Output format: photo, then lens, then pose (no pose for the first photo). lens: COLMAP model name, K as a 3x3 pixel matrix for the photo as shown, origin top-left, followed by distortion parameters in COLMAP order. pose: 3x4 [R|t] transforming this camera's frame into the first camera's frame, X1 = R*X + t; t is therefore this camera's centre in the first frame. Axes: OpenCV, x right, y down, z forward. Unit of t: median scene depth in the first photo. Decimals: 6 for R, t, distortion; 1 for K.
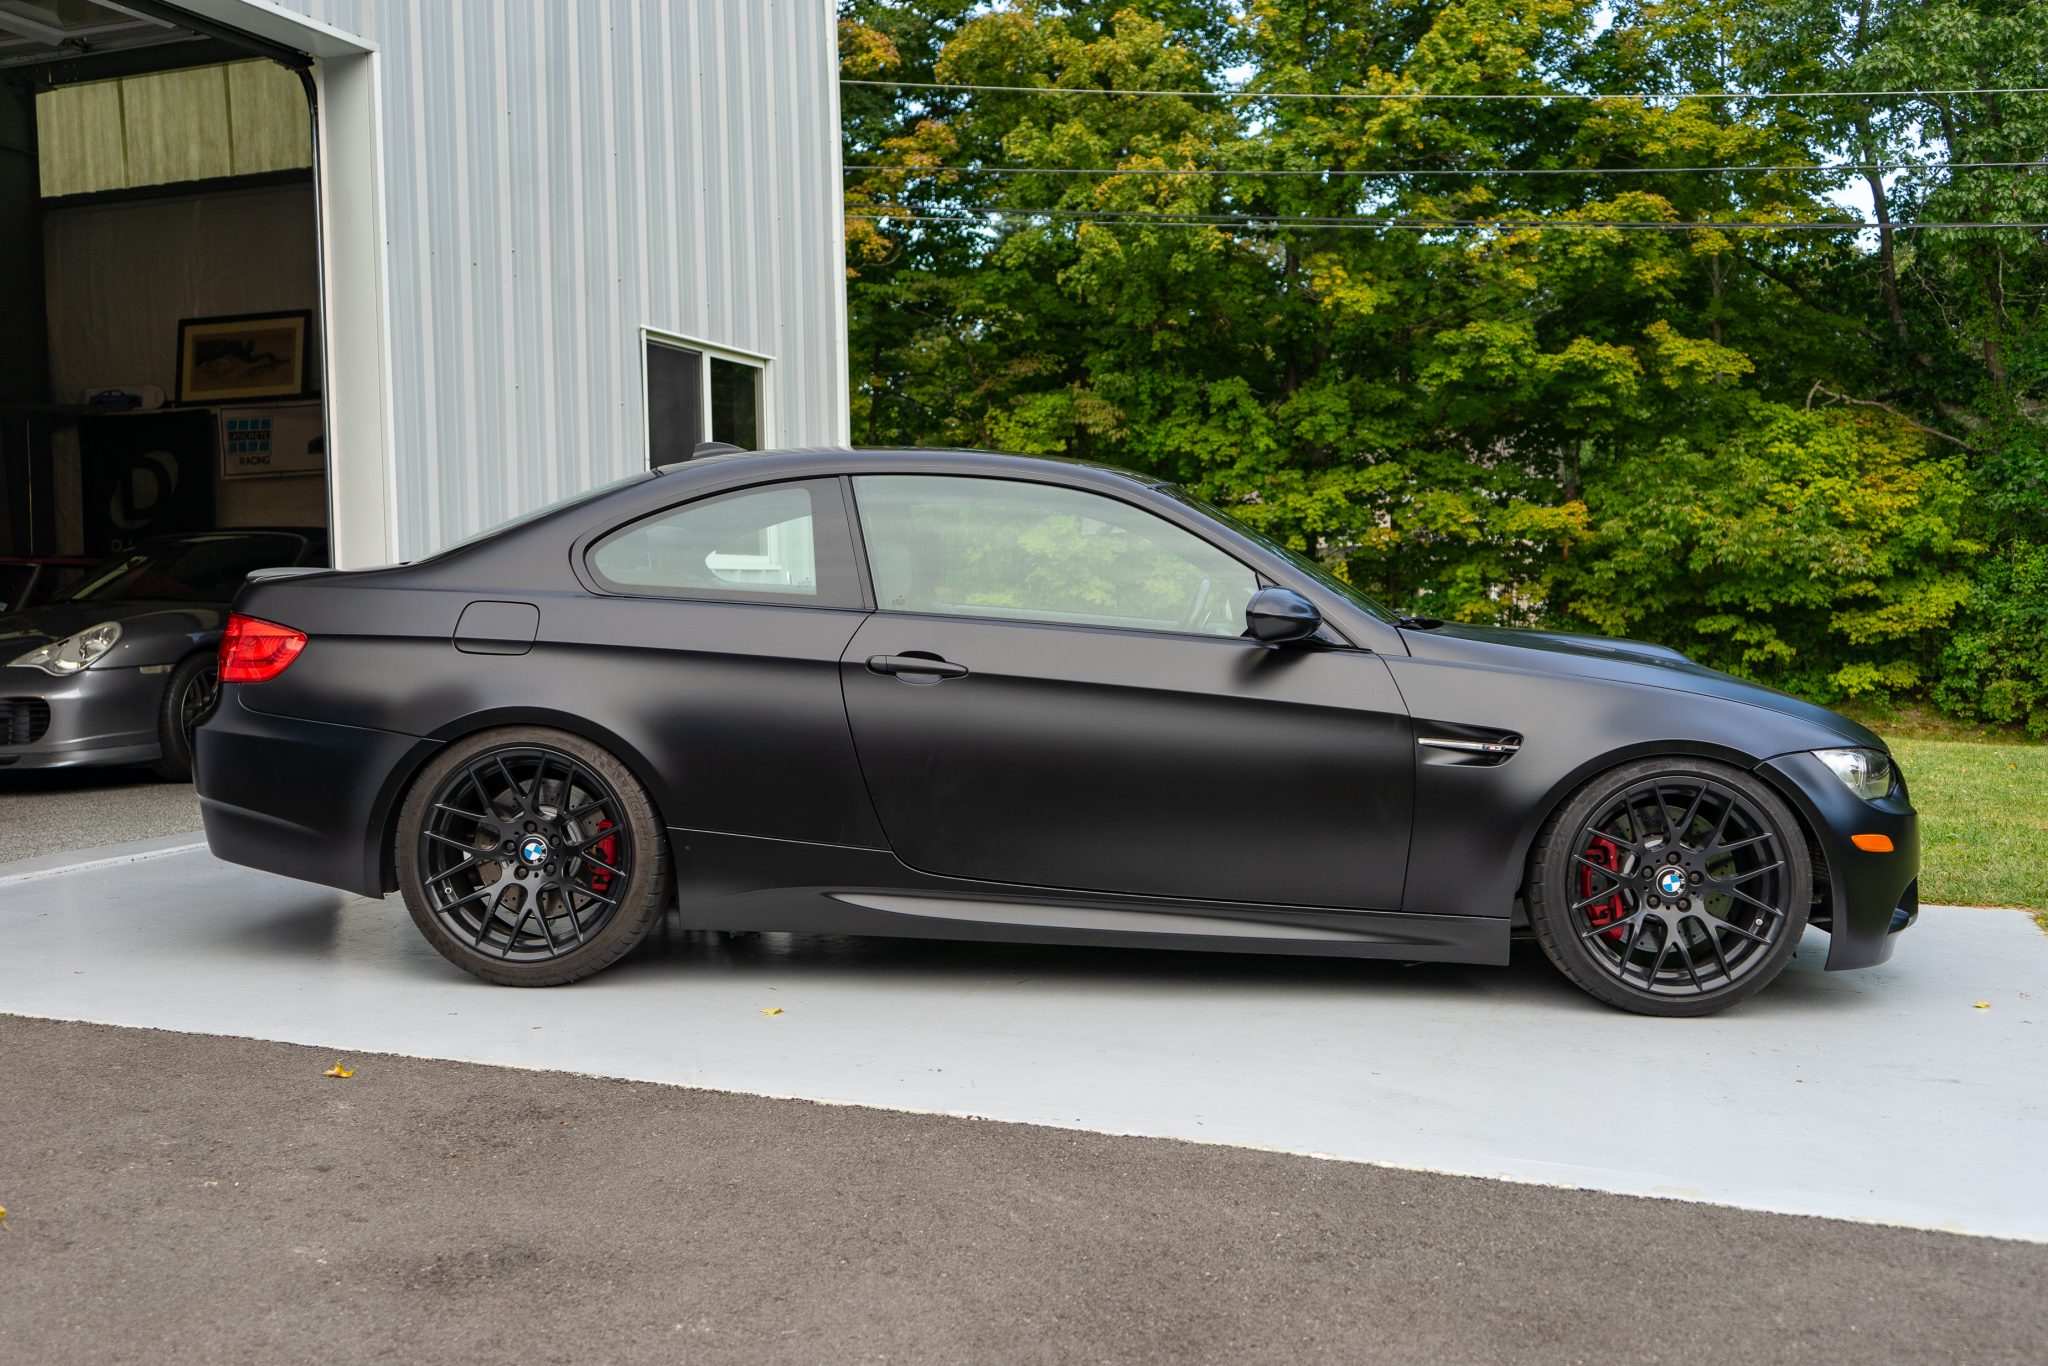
lens RADIAL K [[2023.3, 0, 1020.2], [0, 2023.3, 689.7], [0, 0, 1]] dist [0.000632, 0.029253]
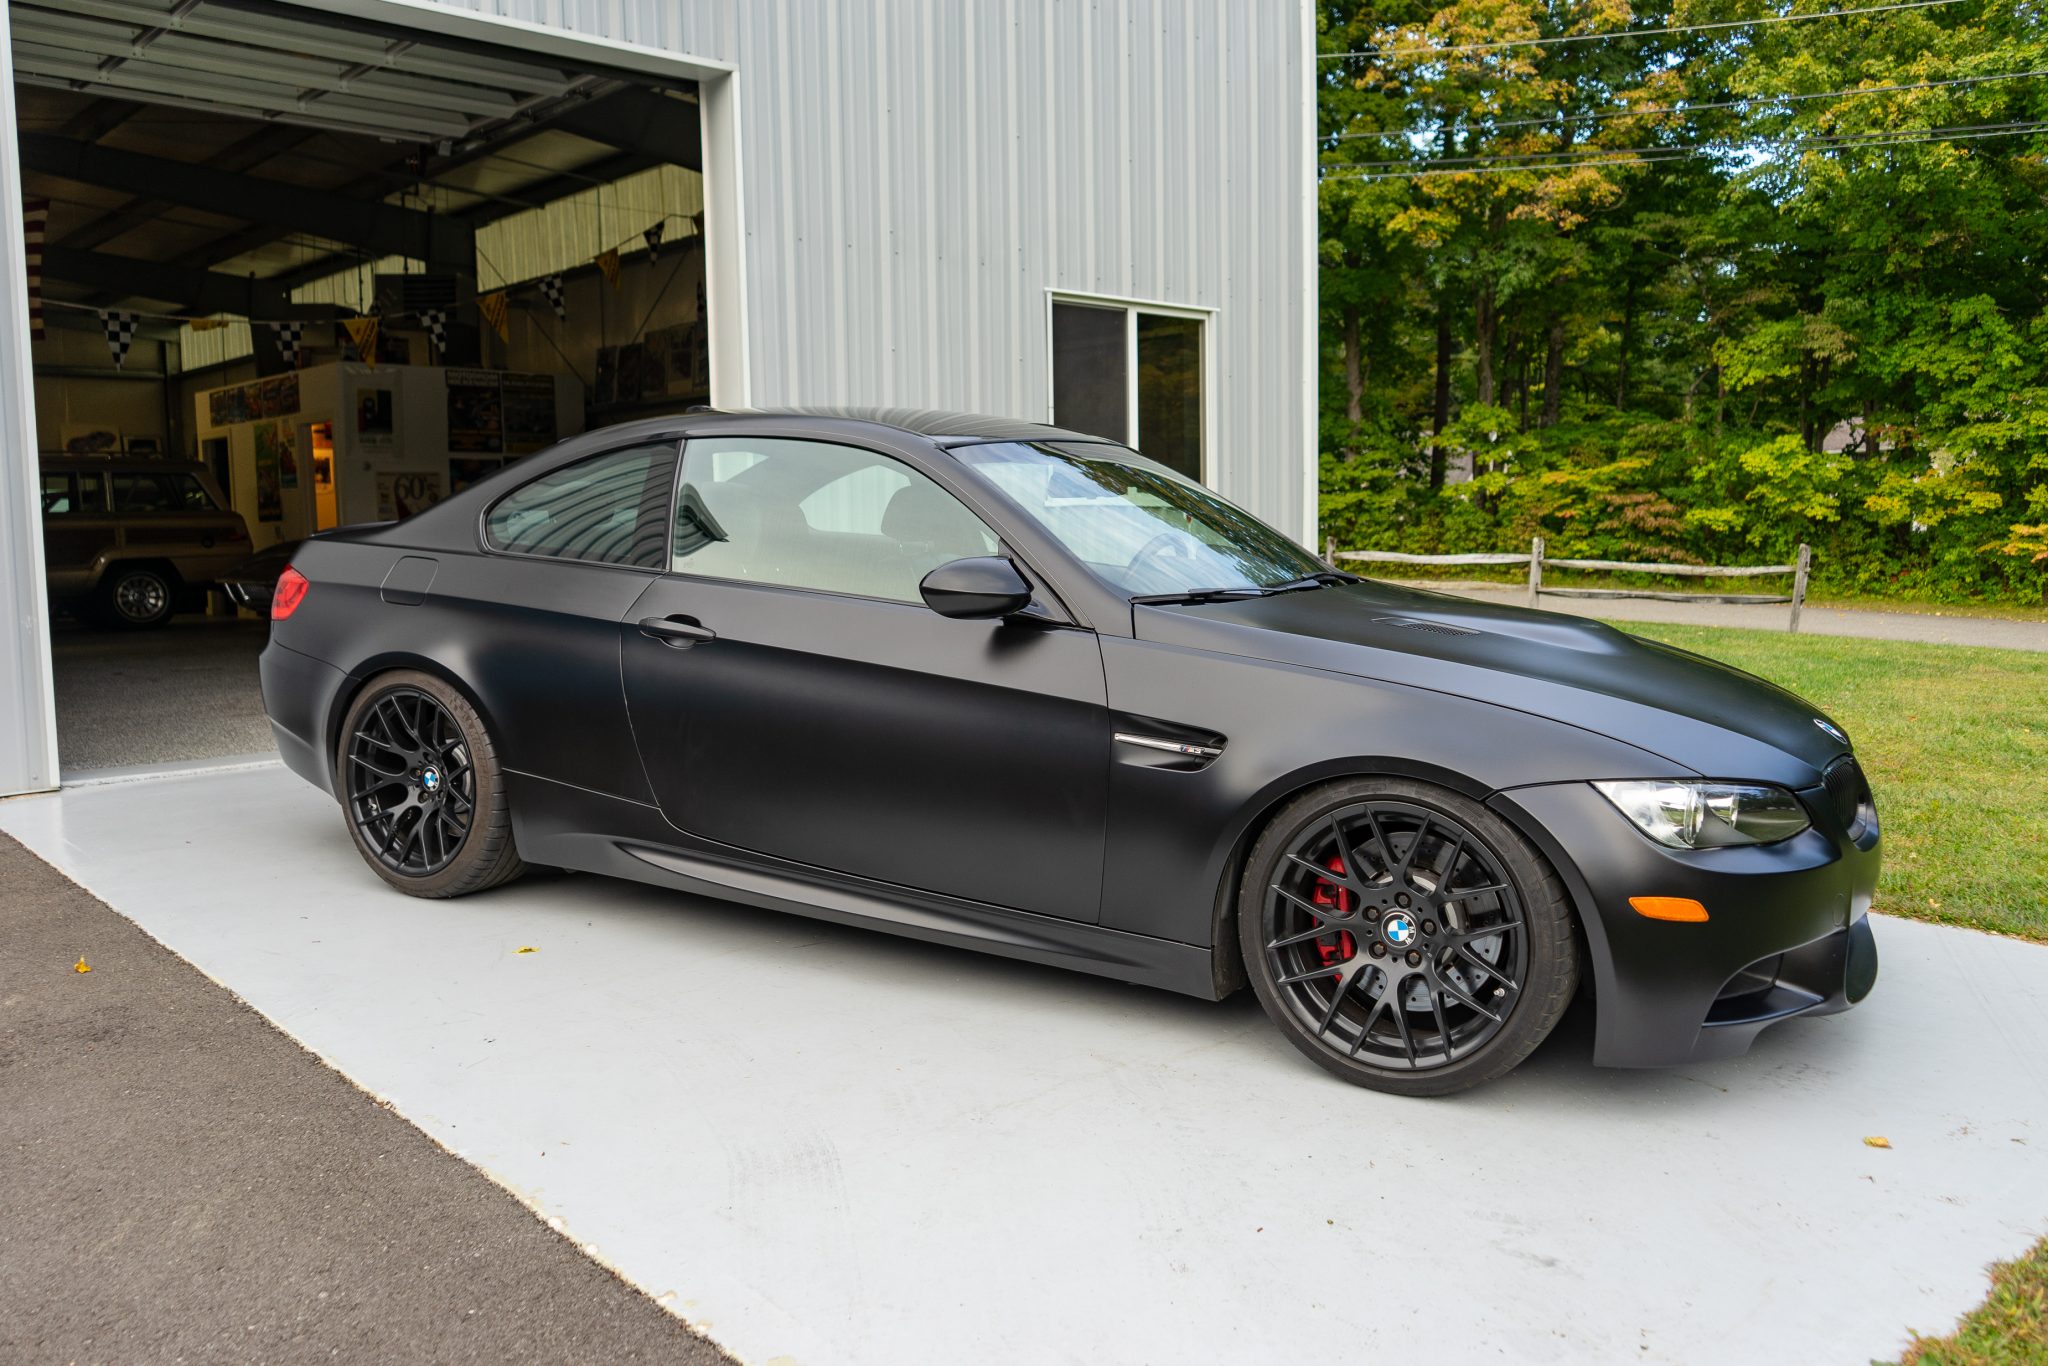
lens RADIAL K [[1642.6, 0, 1013.6], [0, 1642.6, 684.9], [0, 0, 1]] dist [-0.000104, 0.000447]
pose [[0.885790, 0.052314, -0.461129, 0.072323], [-0.023327, 0.997389, 0.068341, -0.006679], [0.463501, -0.049779, 0.884697, 0.051890]]
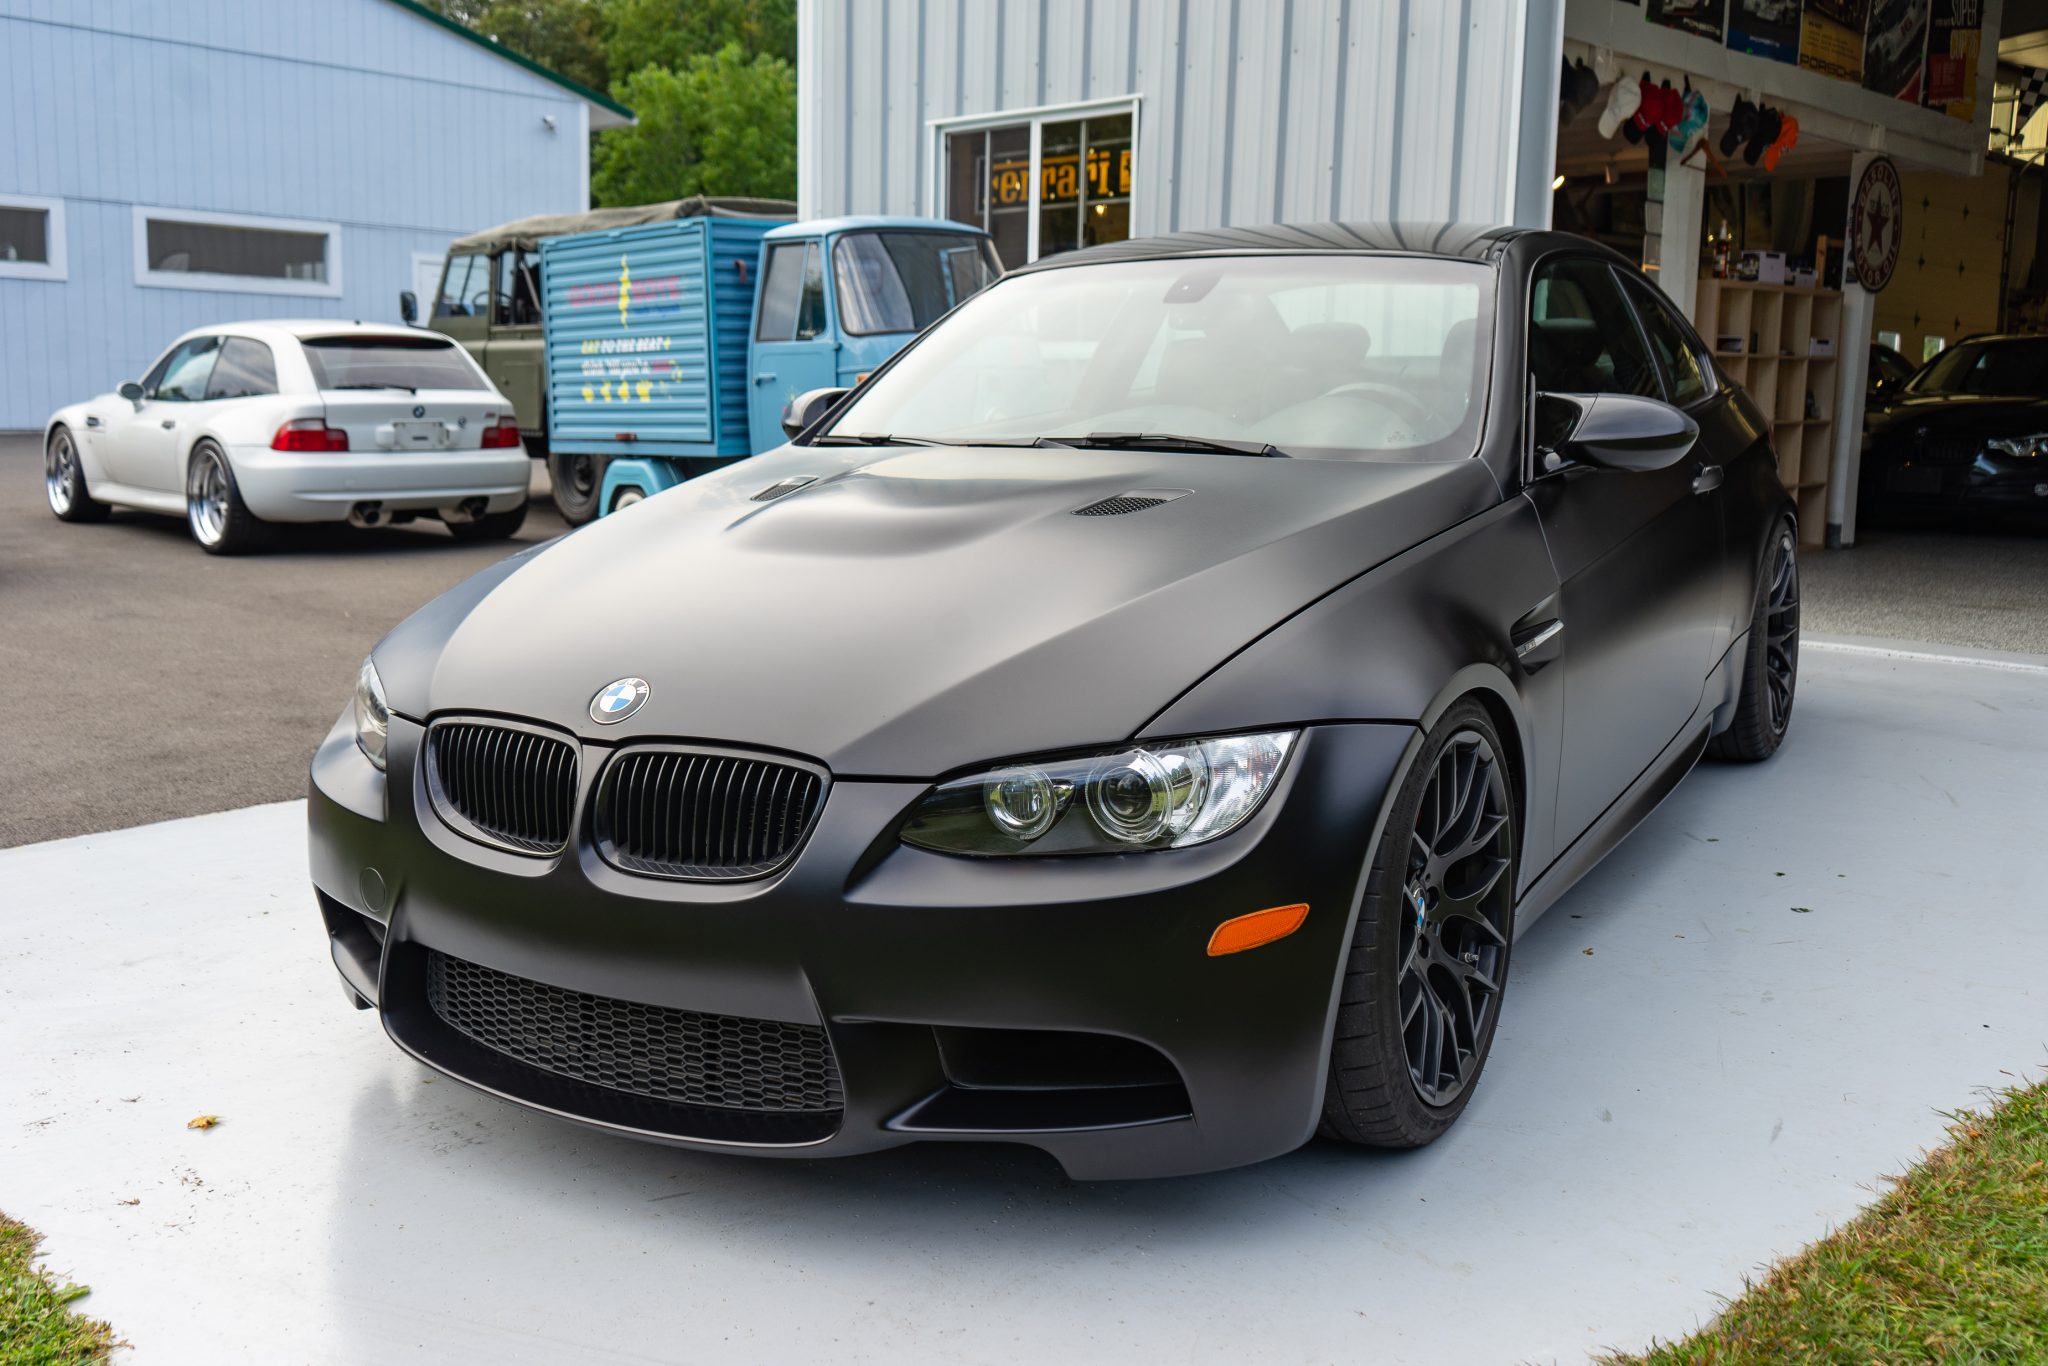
lens RADIAL K [[1890.6, 0, 1001.8], [0, 1890.6, 677.4], [0, 0, 1]] dist [0.005821, 0.008706]
pose [[-0.450639, 0.143842, -0.881041, 0.129007], [-0.049522, 0.981385, 0.185554, -0.012776], [0.891332, 0.127249, -0.435127, 0.219000]]
